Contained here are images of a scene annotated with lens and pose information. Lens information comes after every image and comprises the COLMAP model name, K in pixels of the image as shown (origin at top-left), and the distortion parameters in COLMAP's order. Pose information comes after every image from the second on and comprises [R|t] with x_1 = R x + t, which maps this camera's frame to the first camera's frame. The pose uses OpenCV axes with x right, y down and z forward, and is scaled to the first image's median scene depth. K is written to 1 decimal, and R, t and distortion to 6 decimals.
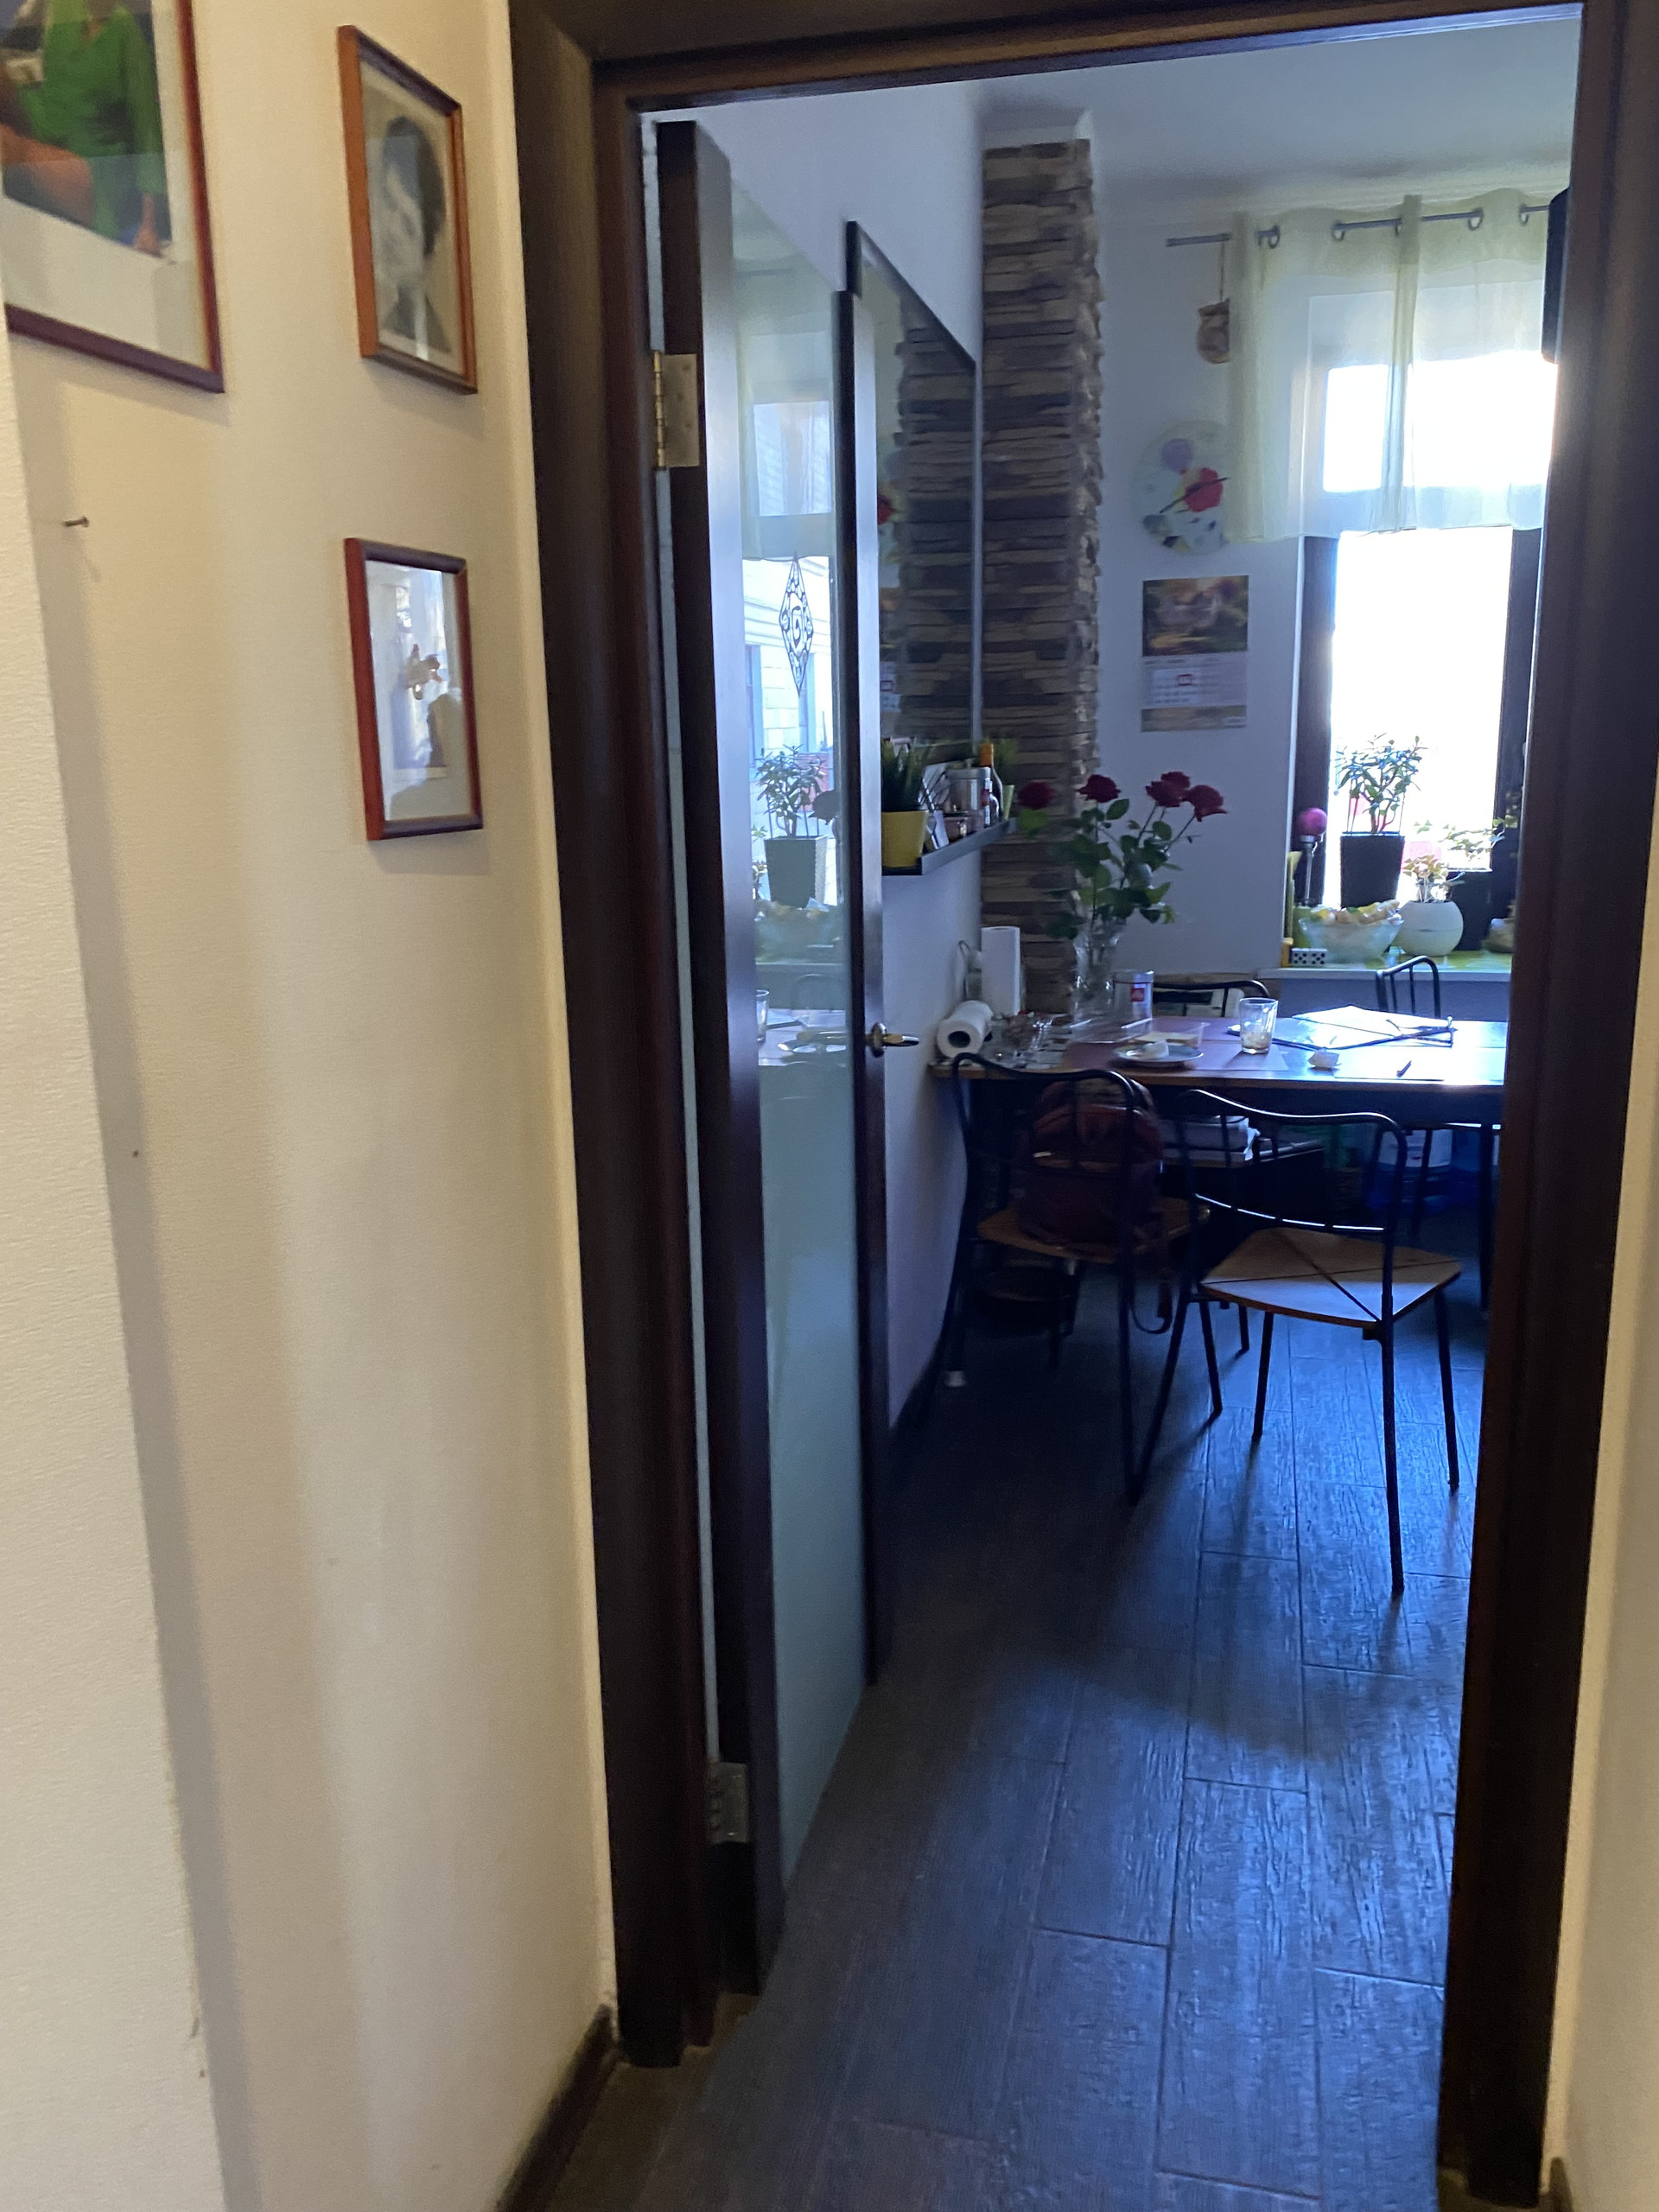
lens RADIAL K [[1678.9, 0, 829.5], [0, 1678.9, 1106.0], [0, 0, 1]] dist [0.089396, -0.188010]
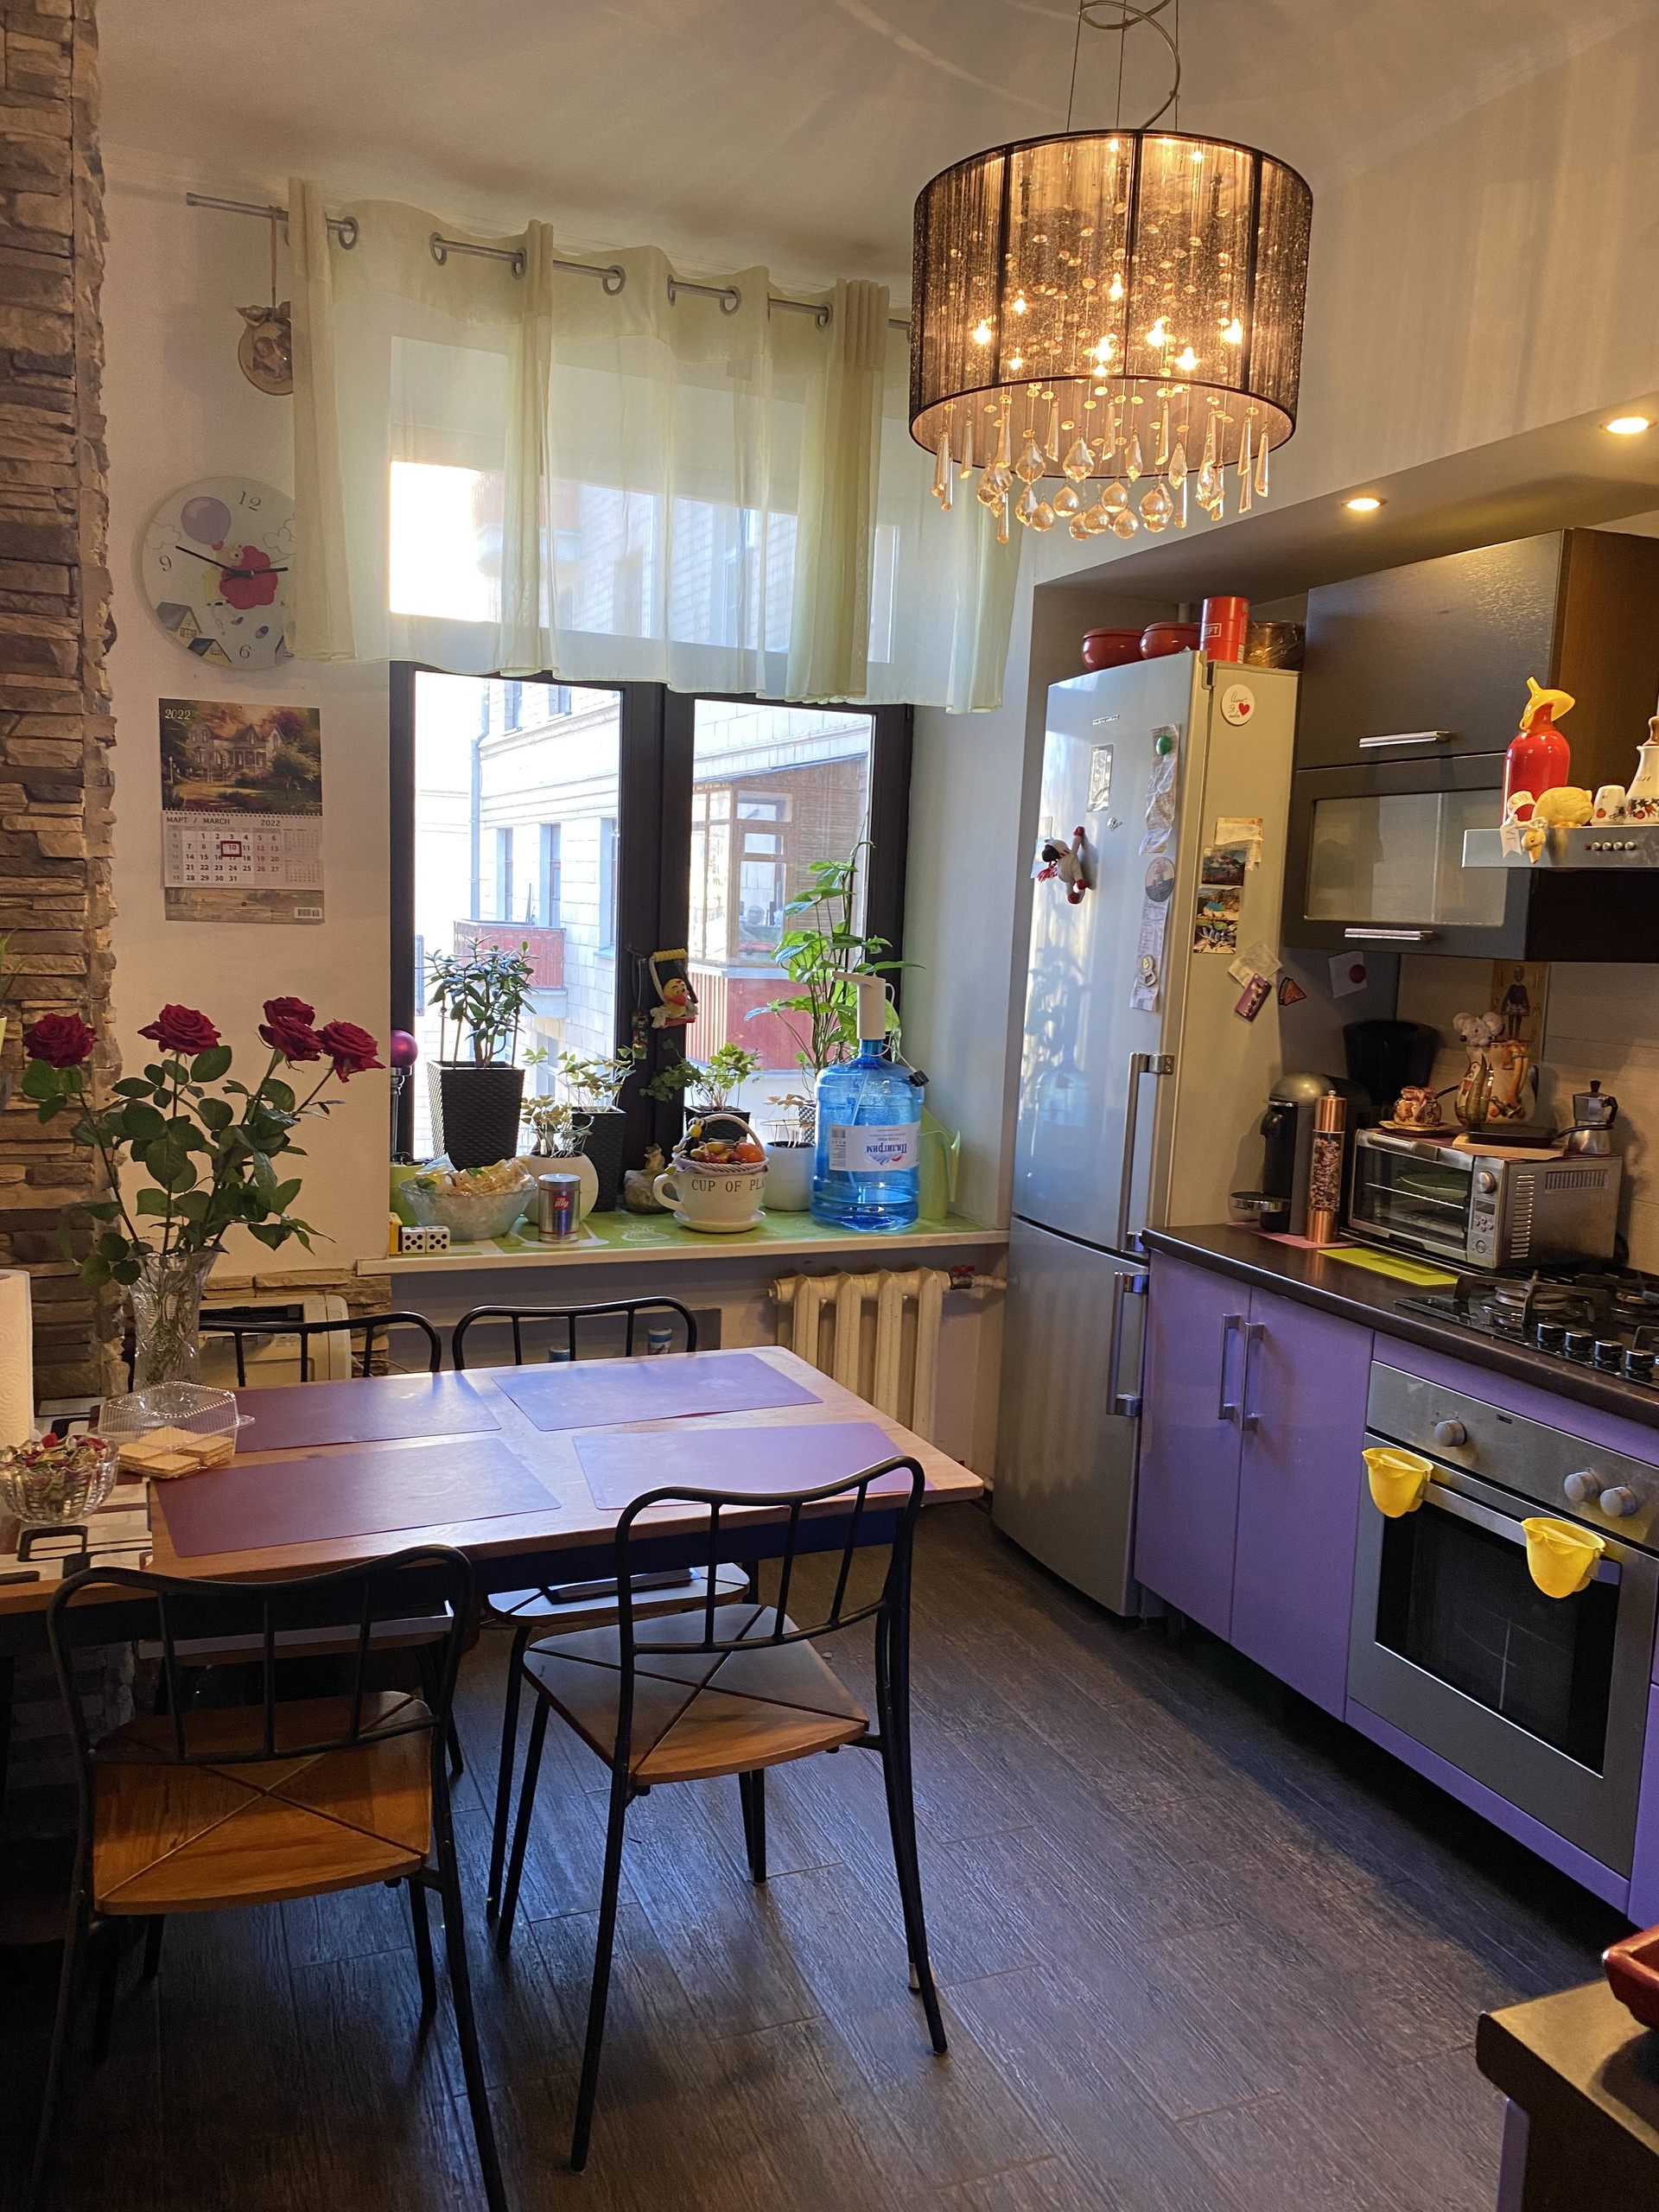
lens RADIAL K [[1696.6, 0, 856.7], [0, 1696.6, 1135.8], [0, 0, 1]] dist [0.009209, -0.003220]
pose [[0.793850, -0.031692, 0.607287, -0.008010], [0.080431, 0.995340, -0.053196, -0.083436], [-0.602771, 0.091074, 0.792700, 0.328861]]
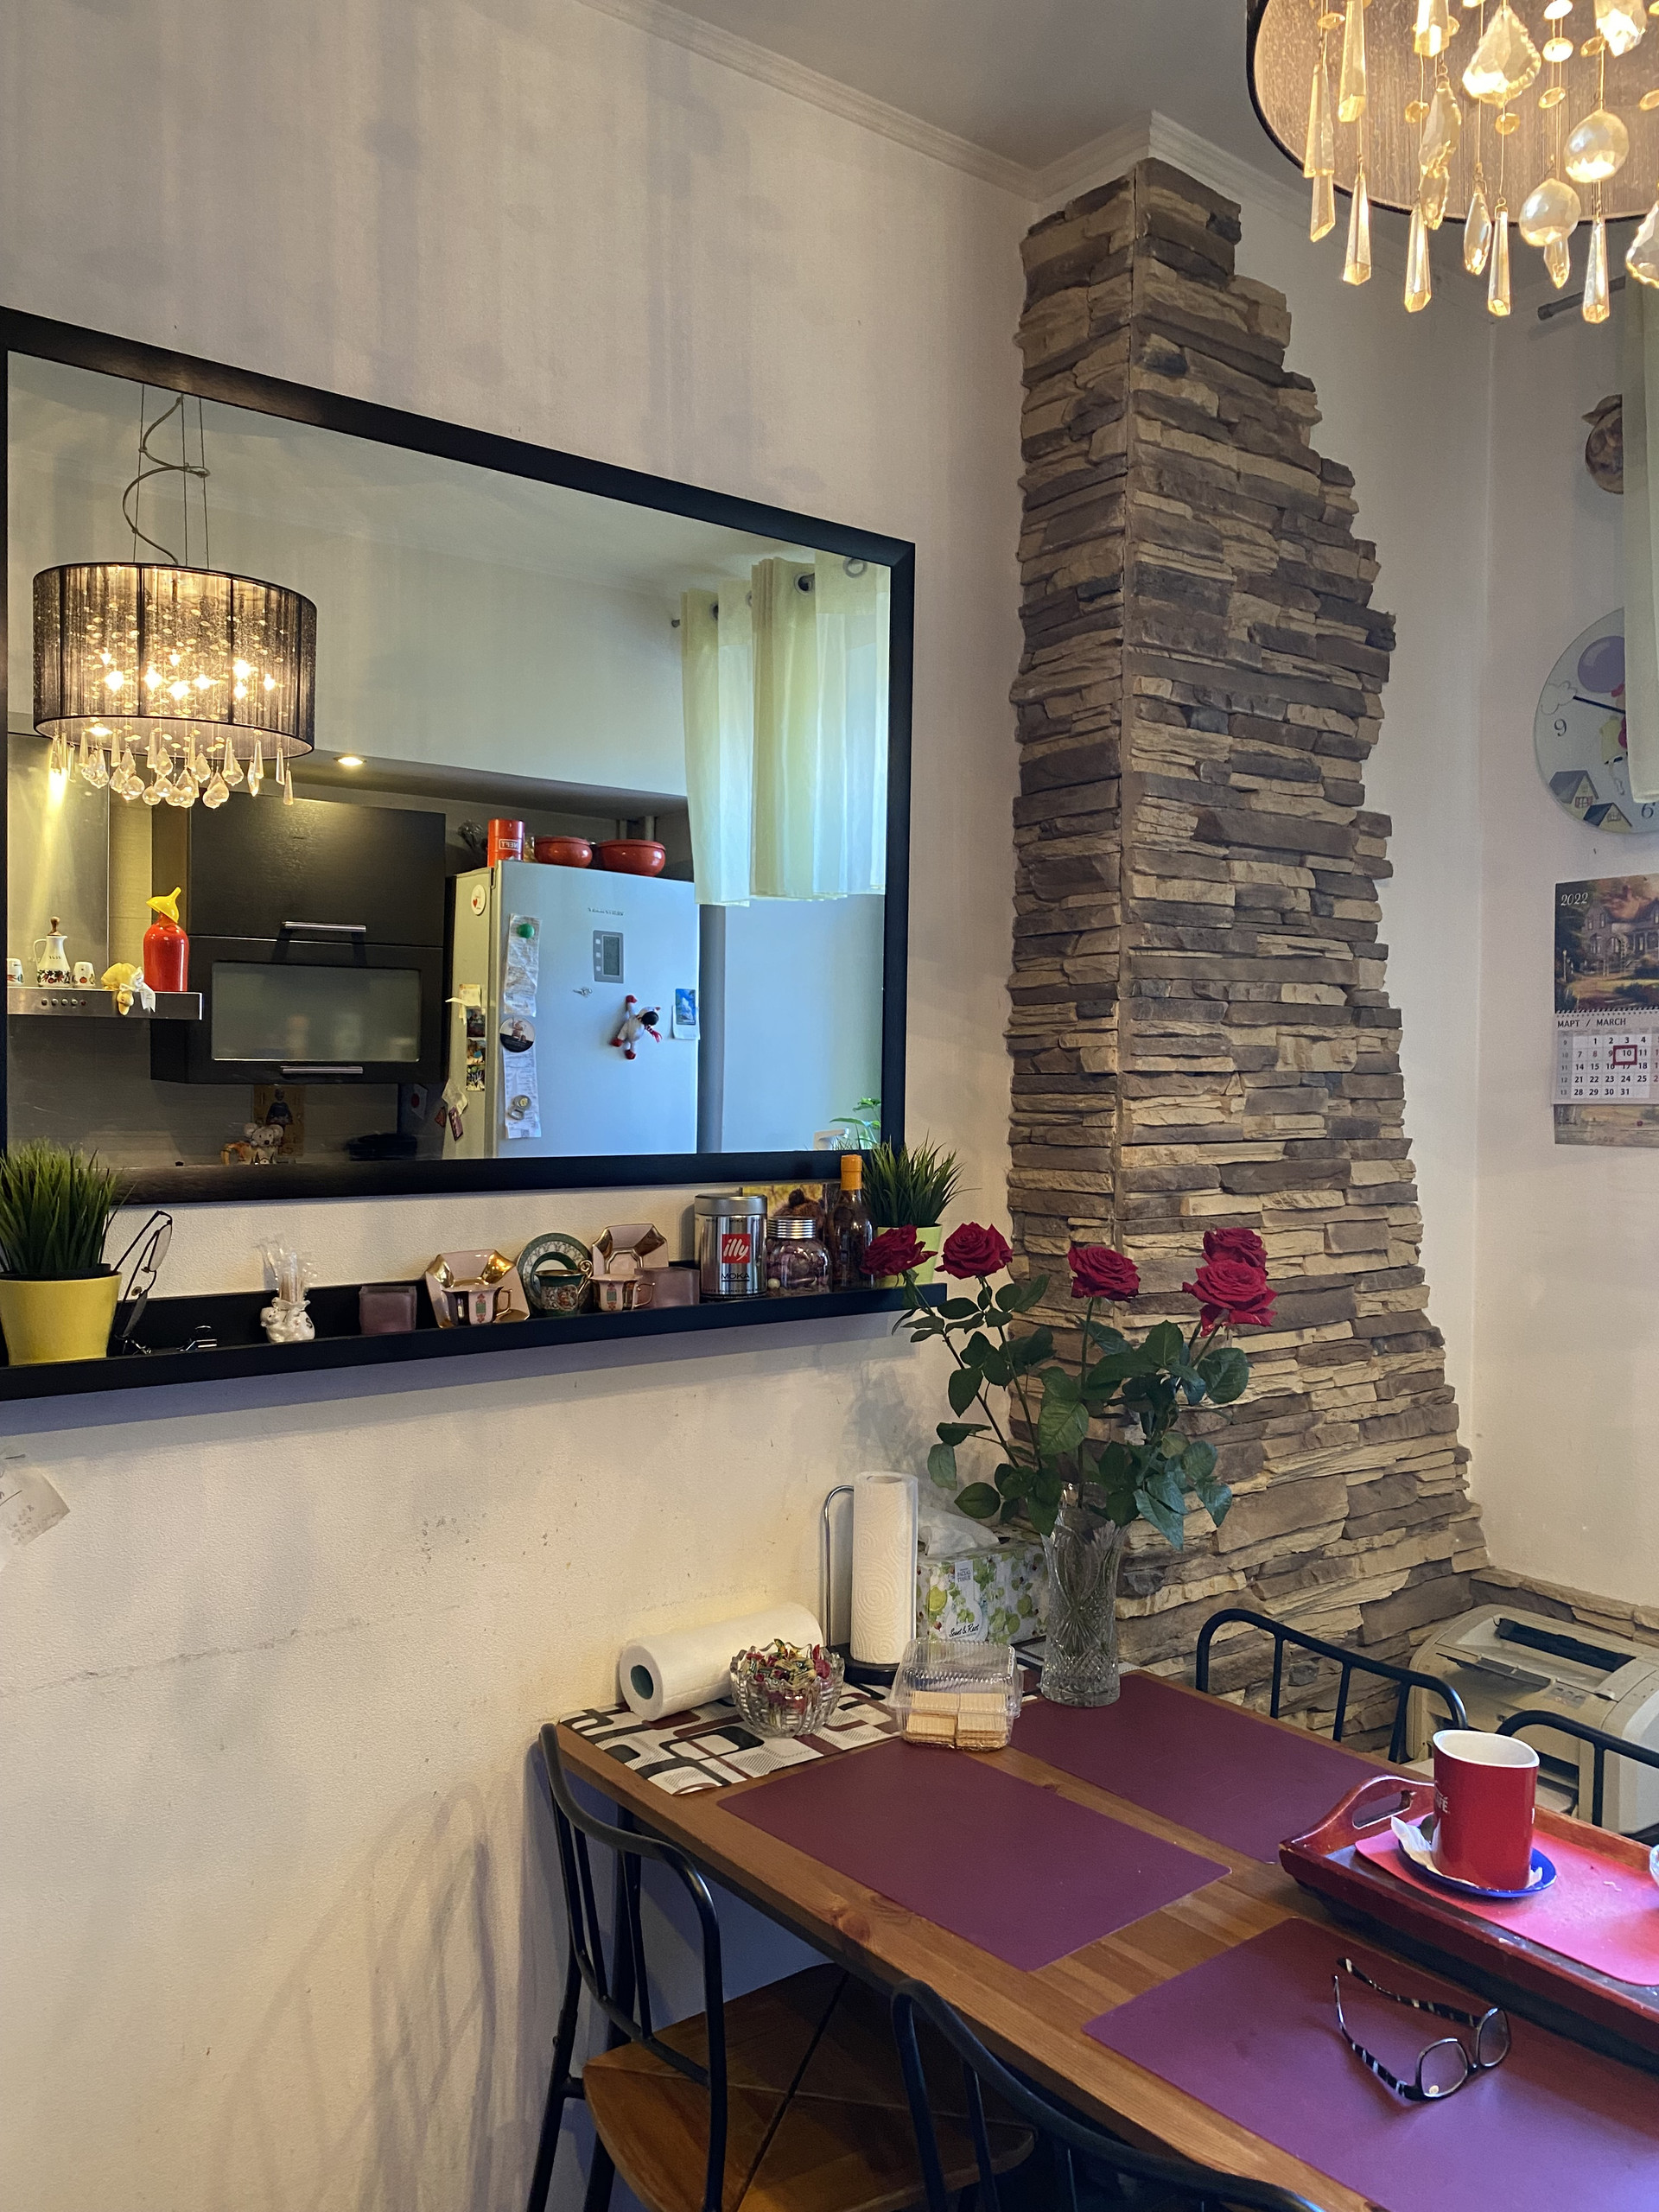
lens RADIAL K [[1678.9, 0, 829.5], [0, 1678.9, 1106.0], [0, 0, 1]] dist [0.089396, -0.188010]
pose [[0.784953, 0.040425, -0.618235, 0.355163], [-0.163227, 0.976109, -0.143419, -0.120096], [0.597667, 0.213490, 0.772798, 0.444966]]
